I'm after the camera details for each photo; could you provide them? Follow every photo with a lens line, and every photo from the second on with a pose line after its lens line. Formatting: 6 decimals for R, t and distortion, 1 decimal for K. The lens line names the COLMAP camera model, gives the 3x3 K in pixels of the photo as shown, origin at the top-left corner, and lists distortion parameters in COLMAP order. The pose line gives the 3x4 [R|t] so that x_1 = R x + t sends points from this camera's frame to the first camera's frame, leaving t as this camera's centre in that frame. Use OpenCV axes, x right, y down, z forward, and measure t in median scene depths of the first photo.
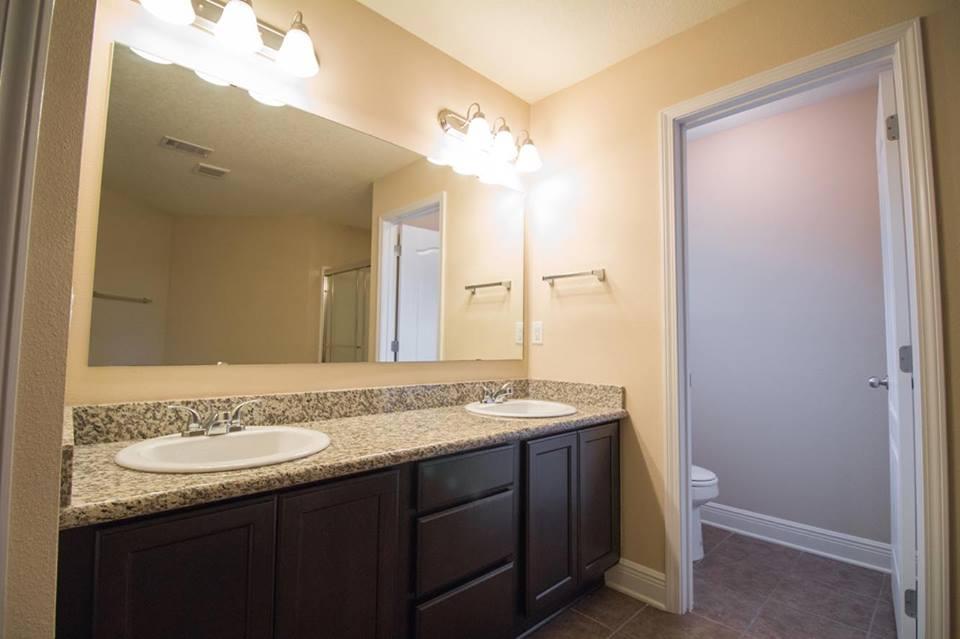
lens RADIAL K [[445.2, 0, 477.8], [0, 445.2, 317.9], [0, 0, 1]] dist [-0.000738, -0.013332]
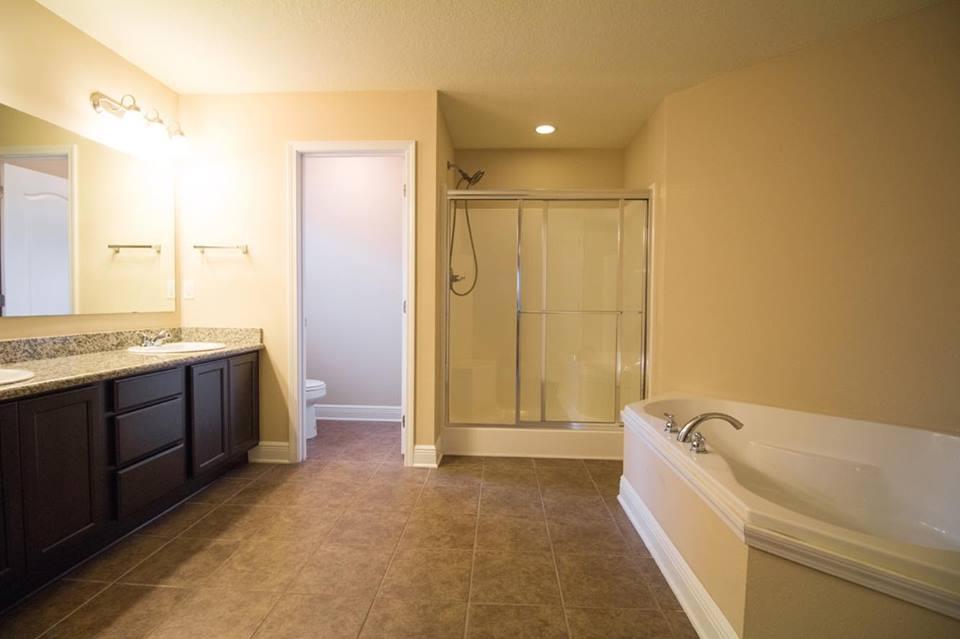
lens RADIAL K [[445.2, 0, 477.8], [0, 445.2, 317.9], [0, 0, 1]] dist [-0.000738, -0.013332]
pose [[0.727422, -0.029998, 0.685534, -0.158243], [-0.043977, 0.994952, 0.090201, -0.043188], [-0.684780, -0.095762, 0.722431, -0.547174]]
